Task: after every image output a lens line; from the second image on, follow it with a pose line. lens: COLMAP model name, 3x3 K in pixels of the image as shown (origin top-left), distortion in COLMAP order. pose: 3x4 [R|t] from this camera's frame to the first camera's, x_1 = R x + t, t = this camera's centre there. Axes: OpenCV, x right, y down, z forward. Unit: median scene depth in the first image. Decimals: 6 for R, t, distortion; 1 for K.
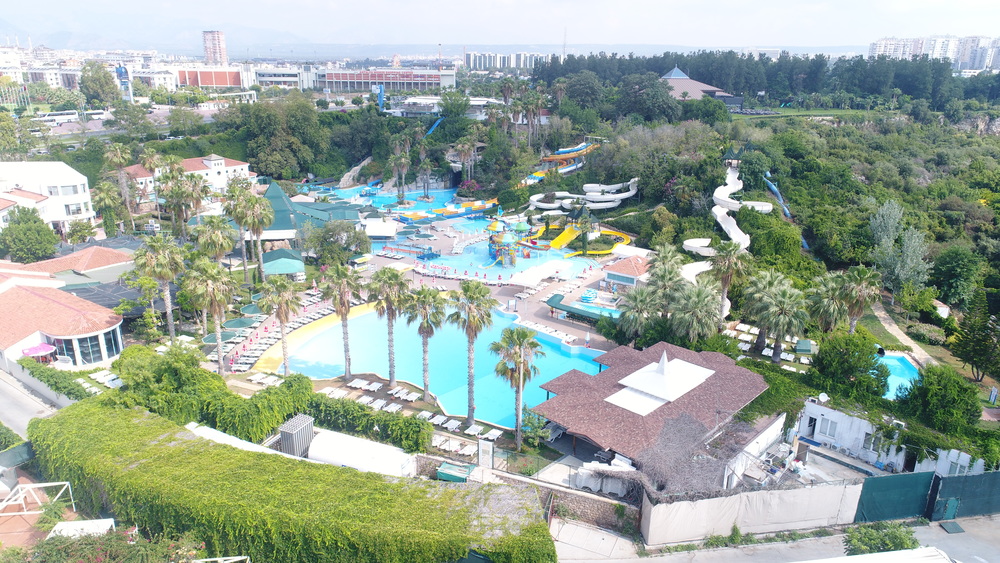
lens RADIAL K [[671.3, 0, 500.0], [0, 671.3, 281.5], [0, 0, 1]] dist [0.004231, -0.003600]
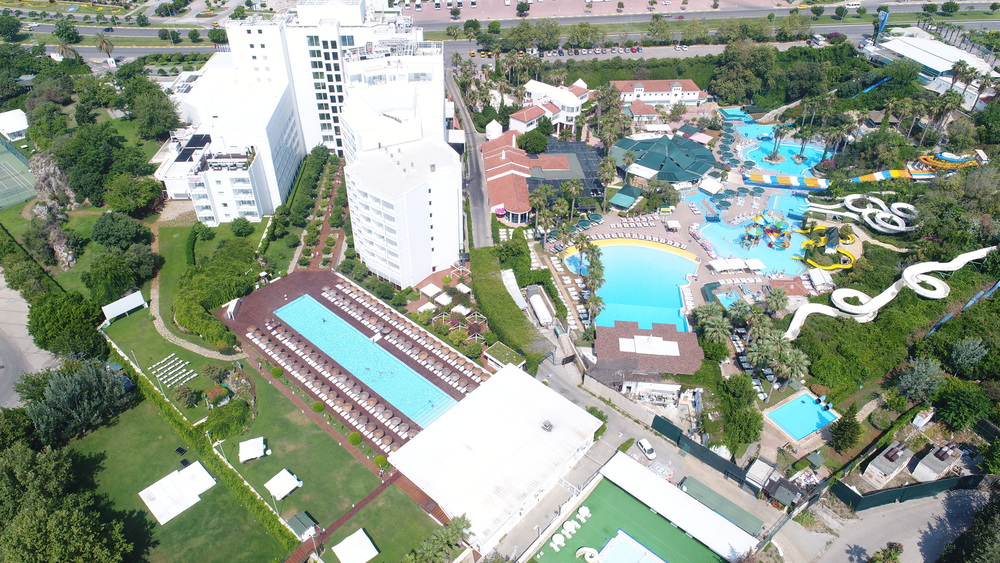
lens RADIAL K [[671.3, 0, 500.0], [0, 671.3, 281.5], [0, 0, 1]] dist [0.004231, -0.003600]
pose [[0.626905, 0.470833, -0.620731, 0.466315], [-0.245431, 0.875515, 0.416217, -0.328234], [0.739428, -0.108582, 0.664422, -0.333635]]
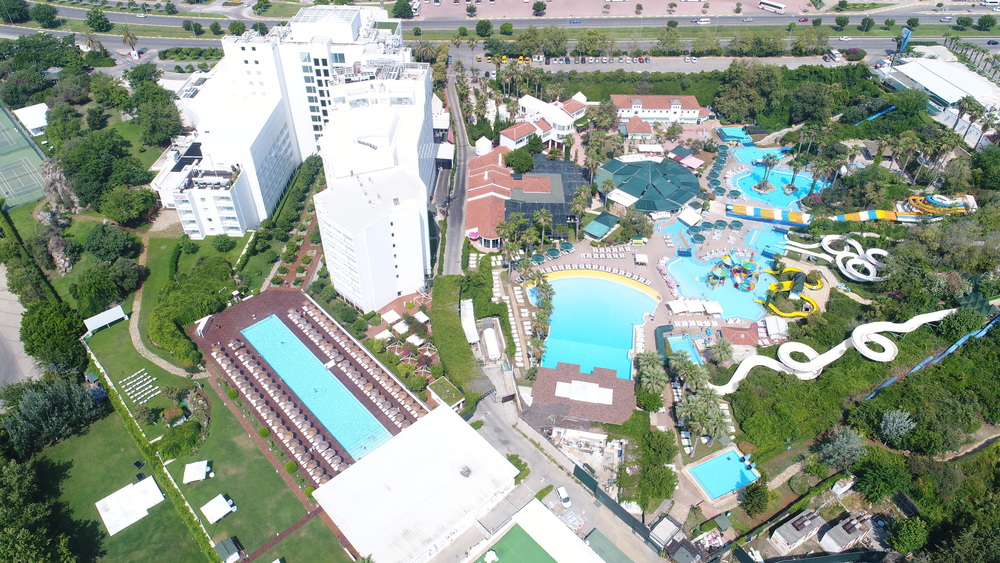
lens RADIAL K [[671.3, 0, 500.0], [0, 671.3, 281.5], [0, 0, 1]] dist [0.004231, -0.003600]
pose [[0.553876, 0.537875, -0.635541, 0.516347], [-0.261297, 0.837051, 0.480697, -0.467021], [0.790535, -0.100182, 0.604167, -0.241328]]
